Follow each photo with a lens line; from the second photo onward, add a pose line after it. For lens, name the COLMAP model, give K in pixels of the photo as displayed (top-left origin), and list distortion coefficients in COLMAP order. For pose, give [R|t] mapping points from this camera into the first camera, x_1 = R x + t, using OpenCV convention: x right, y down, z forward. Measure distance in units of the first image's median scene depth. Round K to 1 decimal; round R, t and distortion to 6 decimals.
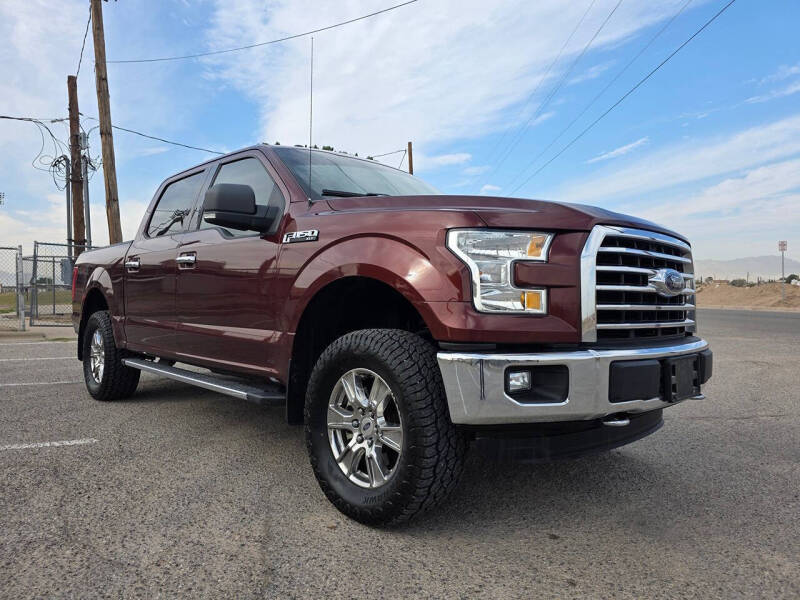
lens RADIAL K [[569.8, 0, 409.6], [0, 569.8, 267.4], [0, 0, 1]] dist [0.039538, -0.036037]
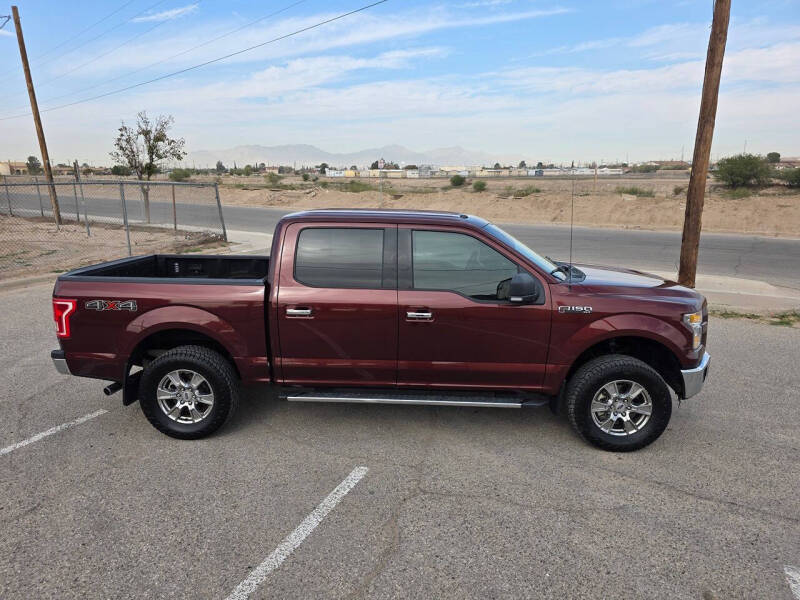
lens RADIAL K [[565.5, 0, 391.4], [0, 565.5, 300.3], [0, 0, 1]] dist [0.032121, -0.010009]
pose [[0.757680, -0.130373, 0.639471, -0.759134], [-0.051616, 0.964803, 0.257858, -0.596819], [-0.650582, -0.228381, 0.724283, -0.840024]]
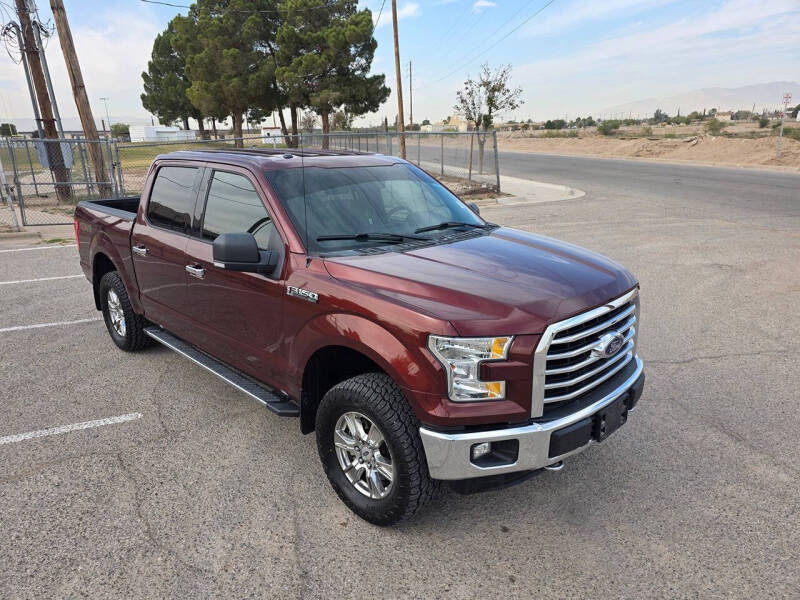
lens RADIAL K [[584.2, 0, 401.8], [0, 584.2, 289.5], [0, 0, 1]] dist [0.042081, -0.042146]
pose [[0.999831, -0.017218, 0.006381, 0.003709], [0.014274, 0.947380, 0.319792, -0.494983], [-0.011551, -0.319647, 0.947466, -0.141819]]
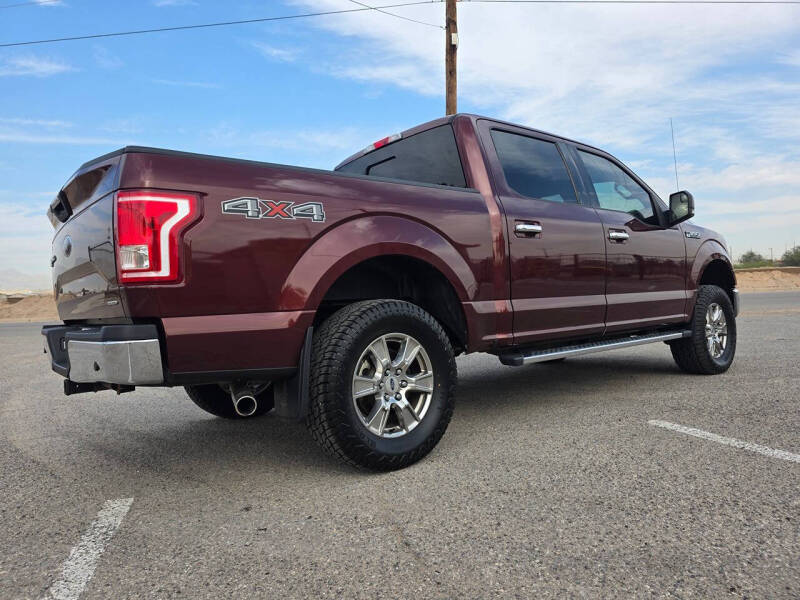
lens RADIAL K [[561.4, 0, 400.0], [0, 561.4, 300.0], [0, 0, 1]] dist [0.044069, -0.032247]
pose [[0.111863, -0.000945, 0.993723, -1.147946], [-0.020122, 0.999792, 0.003216, 0.108260], [-0.993520, -0.020355, 0.111821, 0.857688]]
